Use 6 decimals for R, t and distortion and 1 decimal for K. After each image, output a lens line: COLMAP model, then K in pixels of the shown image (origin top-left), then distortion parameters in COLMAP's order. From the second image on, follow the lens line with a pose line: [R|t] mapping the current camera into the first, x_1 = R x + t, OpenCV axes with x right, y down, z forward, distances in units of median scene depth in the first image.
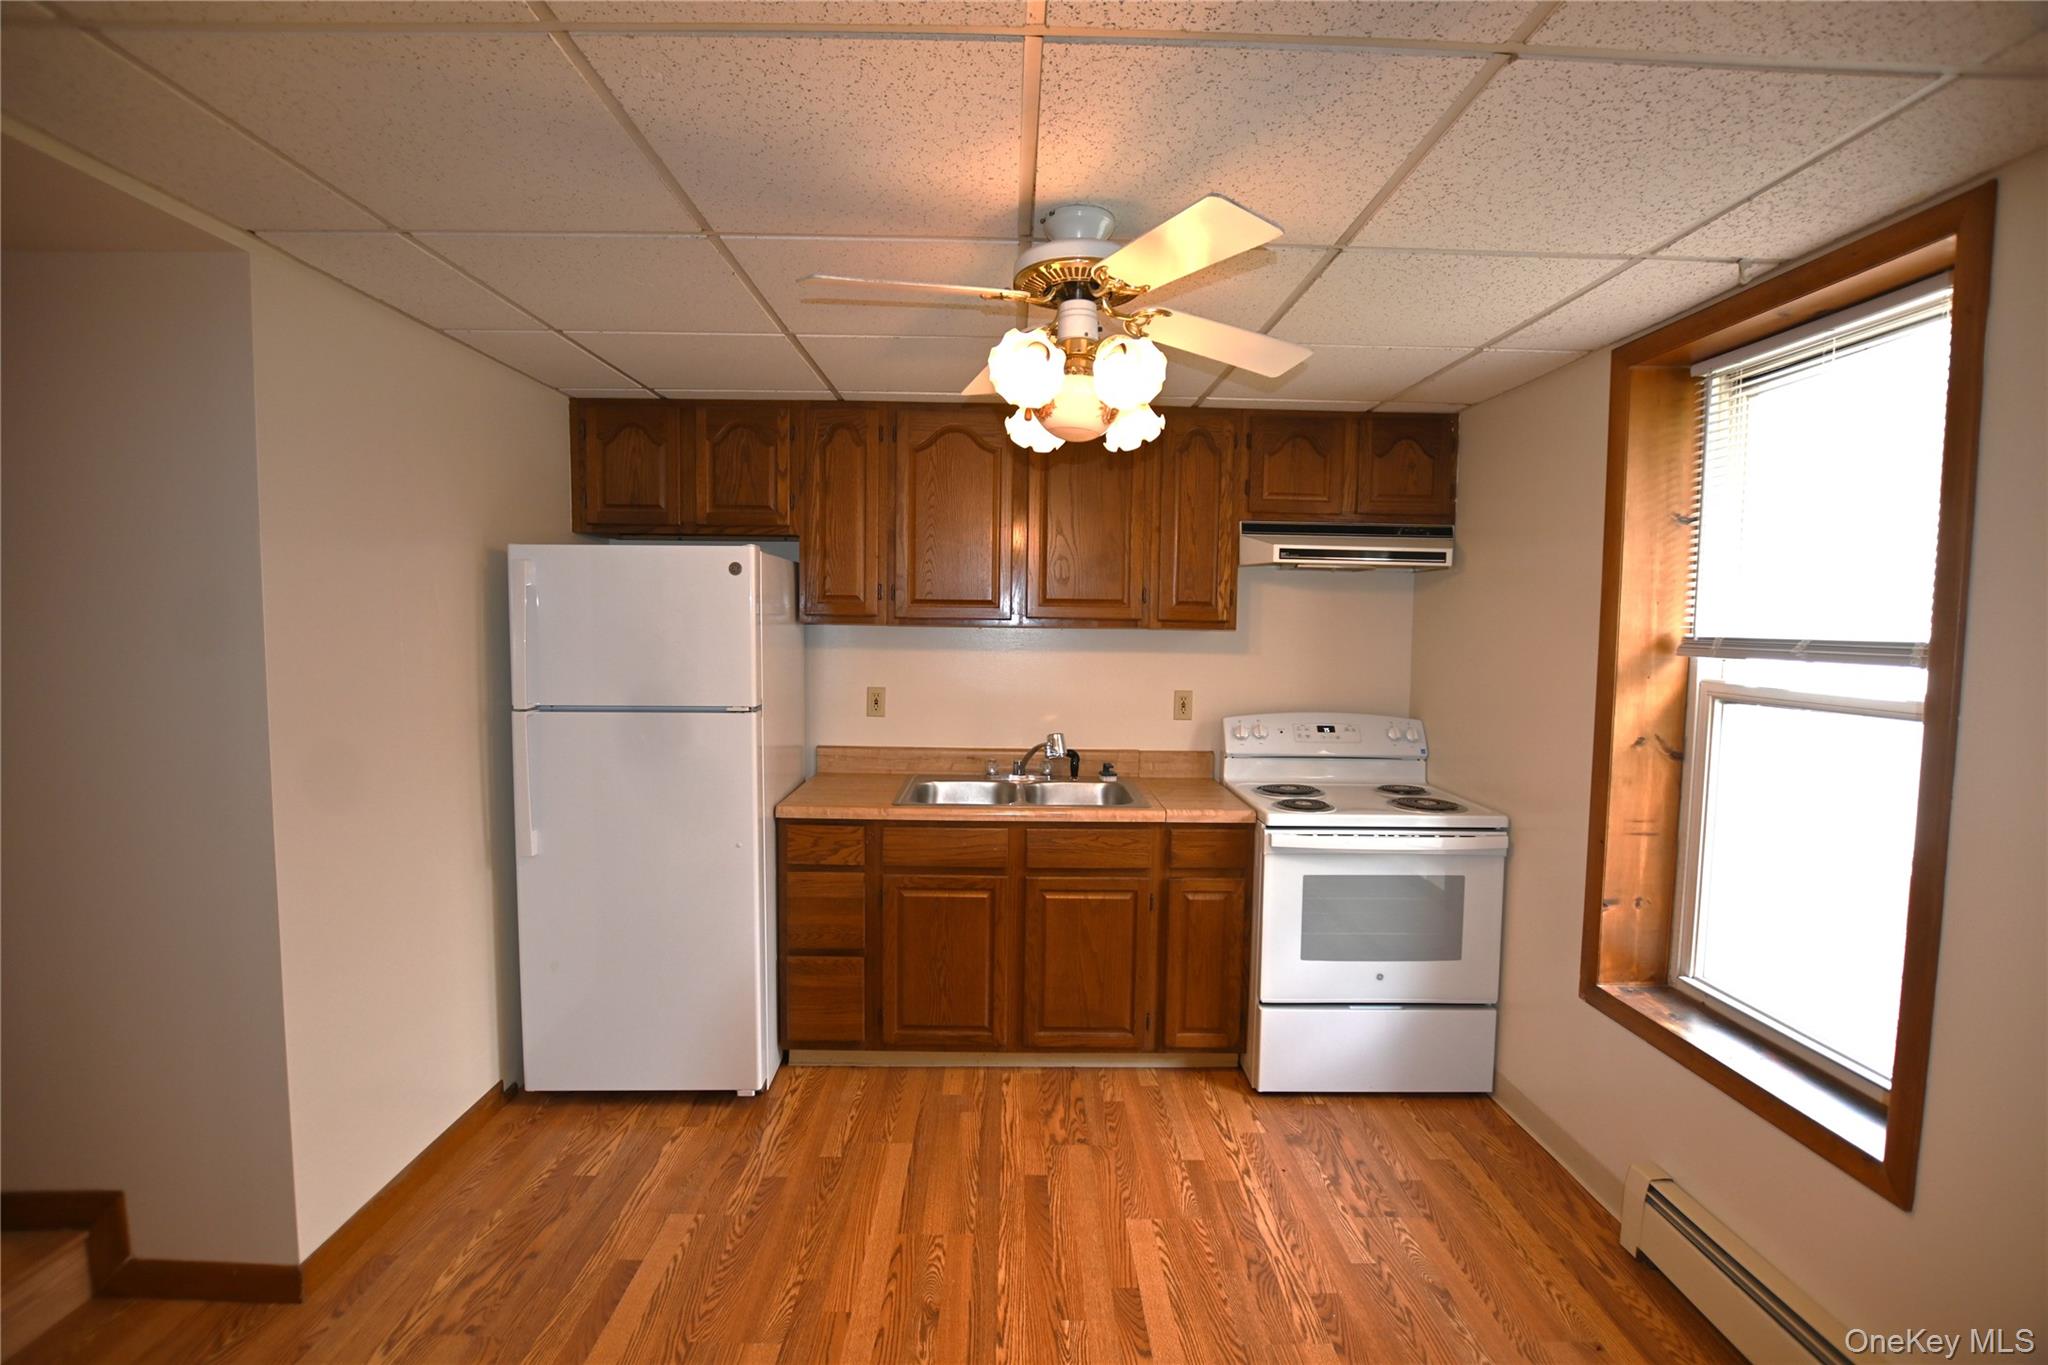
lens RADIAL K [[902.4, 0, 1020.5], [0, 902.4, 688.4], [0, 0, 1]] dist [-0.025031, 0.000725]
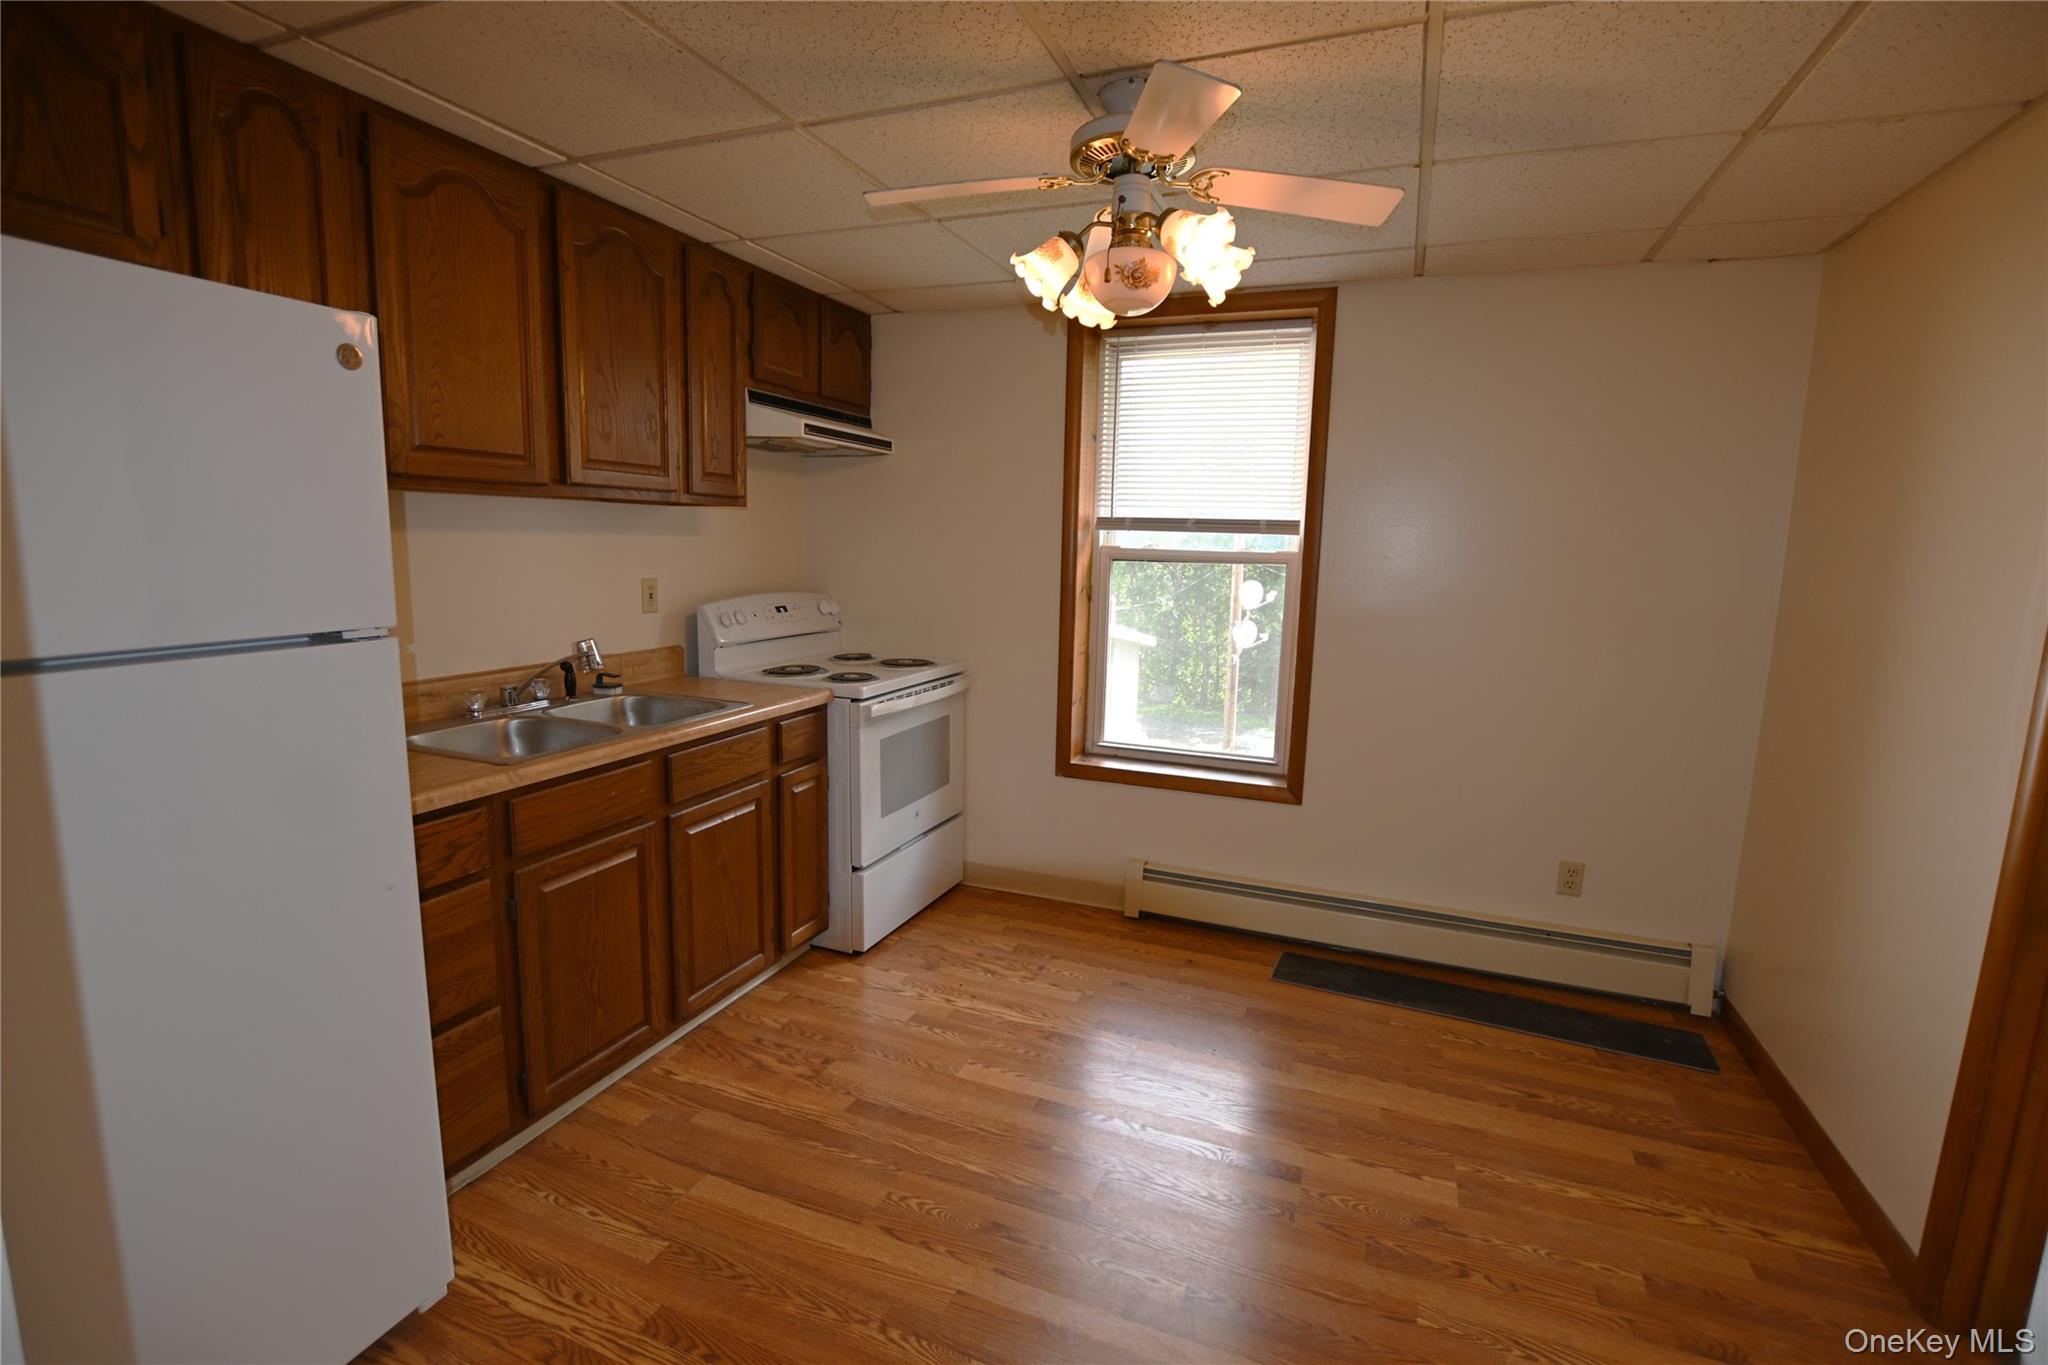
lens RADIAL K [[931.5, 0, 1024.0], [0, 931.5, 682.5], [0, 0, 1]] dist [-0.024380, 0.000332]
pose [[0.384726, -0.144671, 0.911623, -0.607380], [0.048997, 0.989449, 0.136344, -0.002642], [-0.921729, -0.007788, 0.387756, 0.403433]]
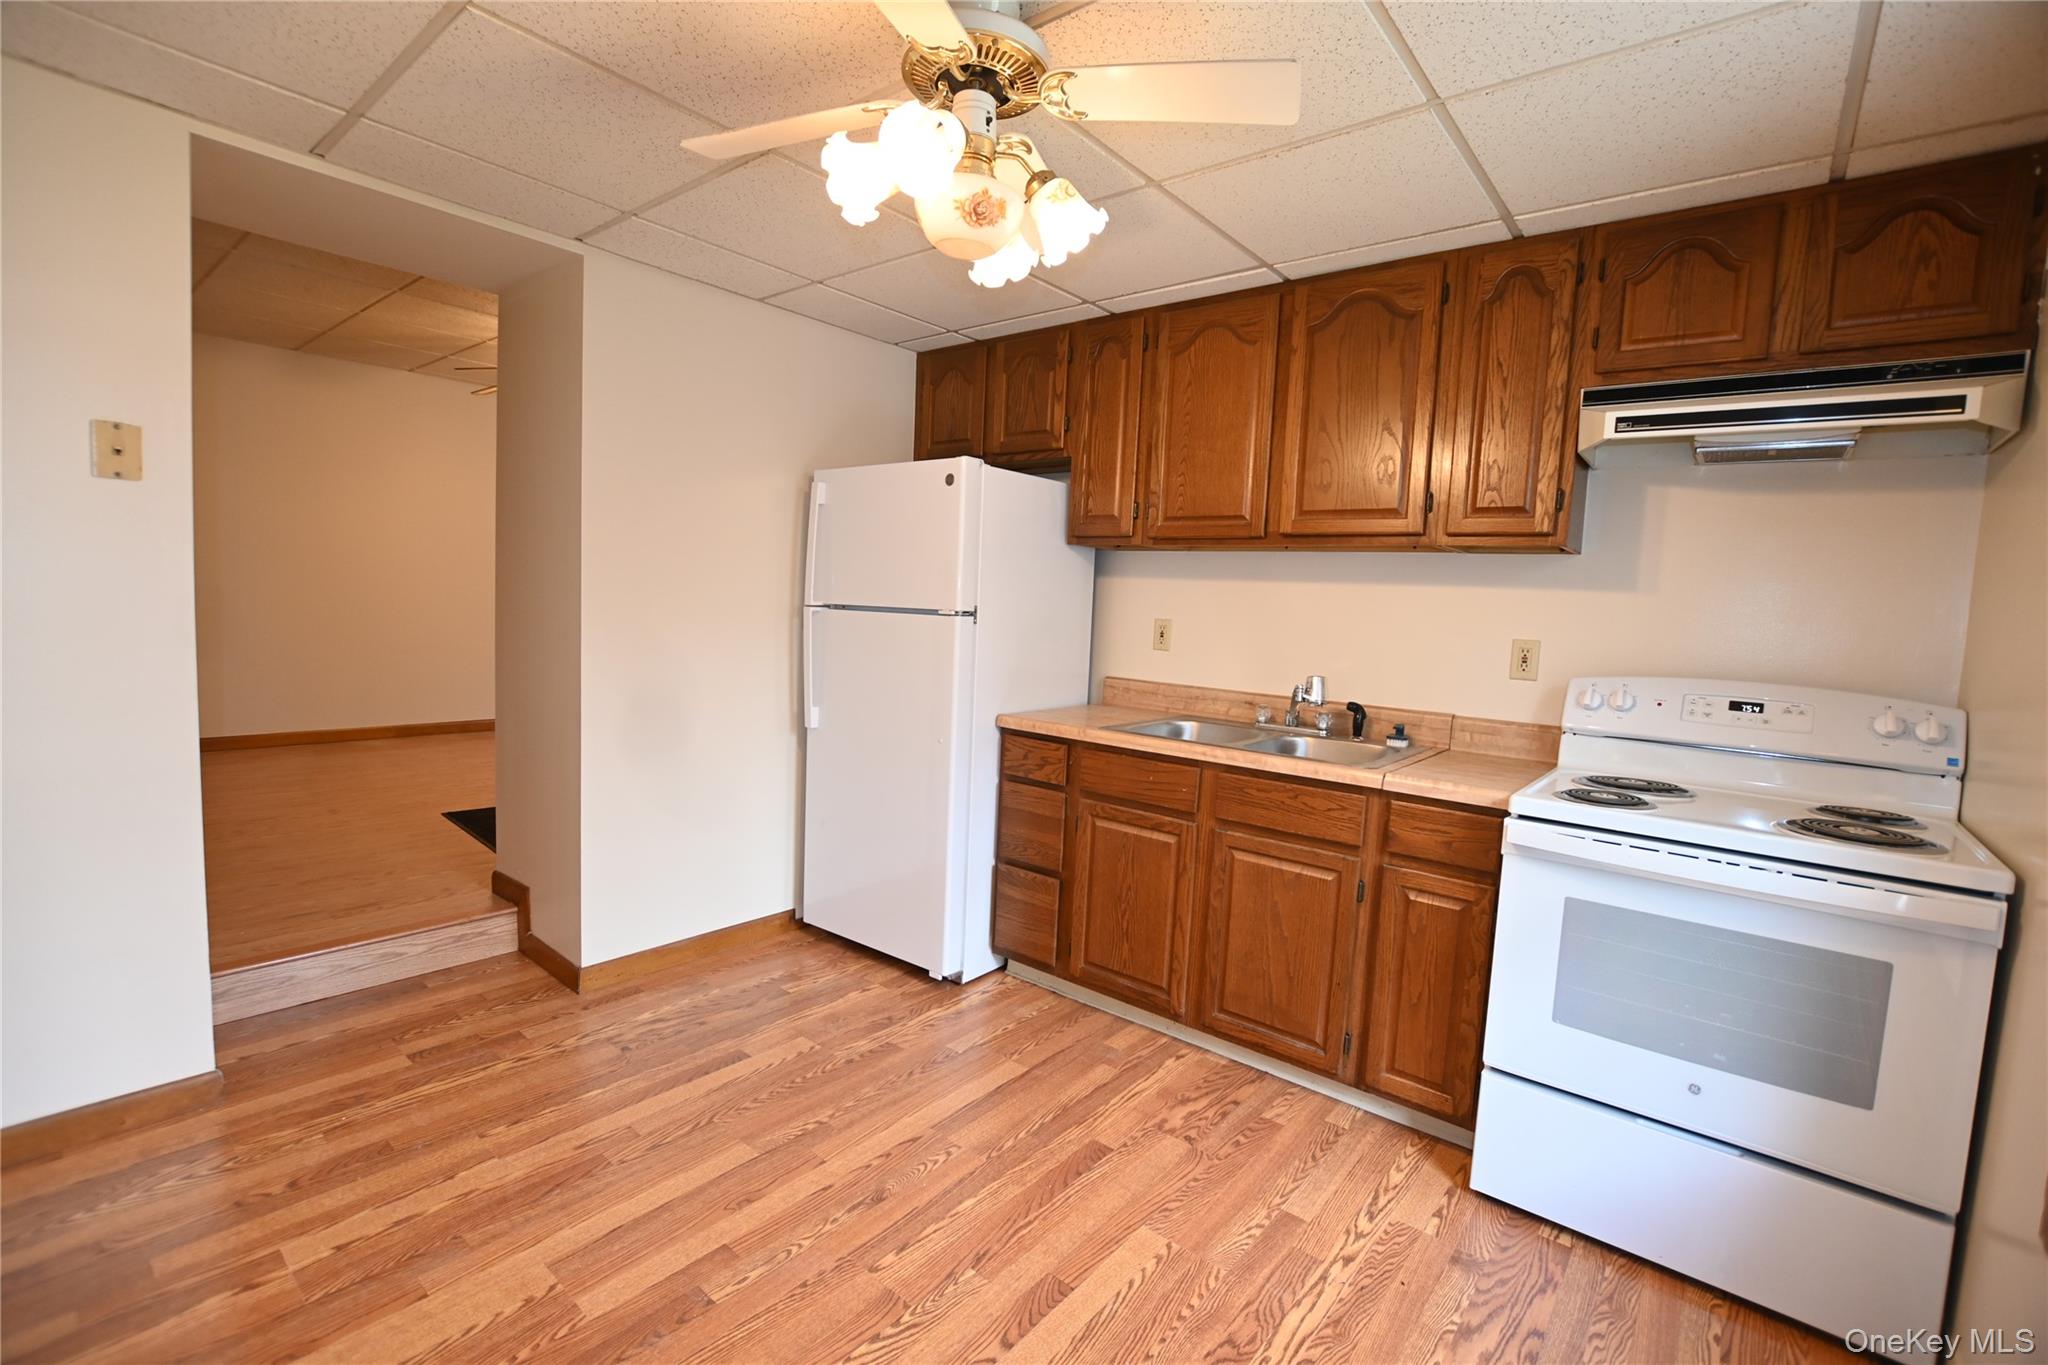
lens RADIAL K [[902.4, 0, 1020.5], [0, 902.4, 688.4], [0, 0, 1]] dist [-0.025031, 0.000725]
pose [[0.761175, 0.084594, -0.643006, 0.410937], [-0.085201, 0.995907, 0.030164, 0.066656], [0.642926, 0.031824, 0.765267, 0.221432]]
